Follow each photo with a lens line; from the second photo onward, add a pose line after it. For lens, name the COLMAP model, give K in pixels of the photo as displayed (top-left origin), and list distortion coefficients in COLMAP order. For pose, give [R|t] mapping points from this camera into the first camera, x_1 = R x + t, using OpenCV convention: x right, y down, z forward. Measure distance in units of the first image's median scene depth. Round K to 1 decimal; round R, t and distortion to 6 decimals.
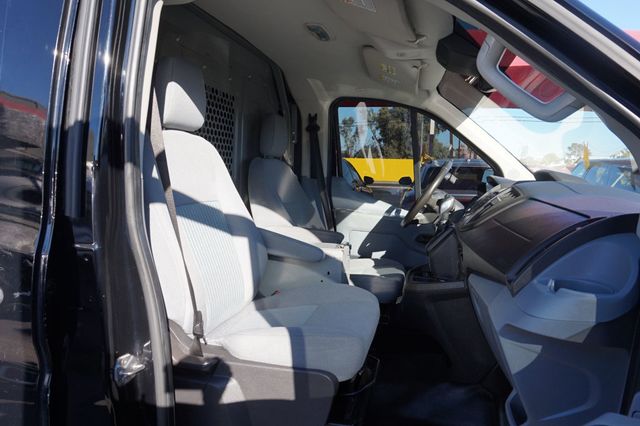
lens RADIAL K [[435.9, 0, 320.0], [0, 435.9, 213.0], [0, 0, 1]] dist [-0.025213, 0.026037]
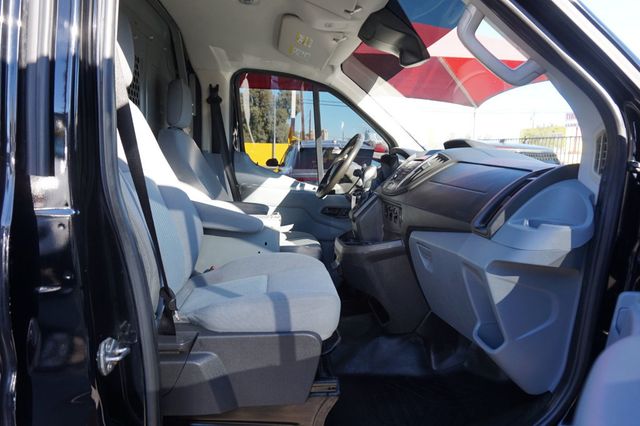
lens RADIAL K [[435.9, 0, 320.0], [0, 435.9, 213.0], [0, 0, 1]] dist [-0.025213, 0.026037]
pose [[0.943227, -0.044830, 0.329108, -0.172139], [0.033602, 0.998645, 0.039731, 0.030999], [-0.330444, -0.026417, 0.943456, 0.031136]]
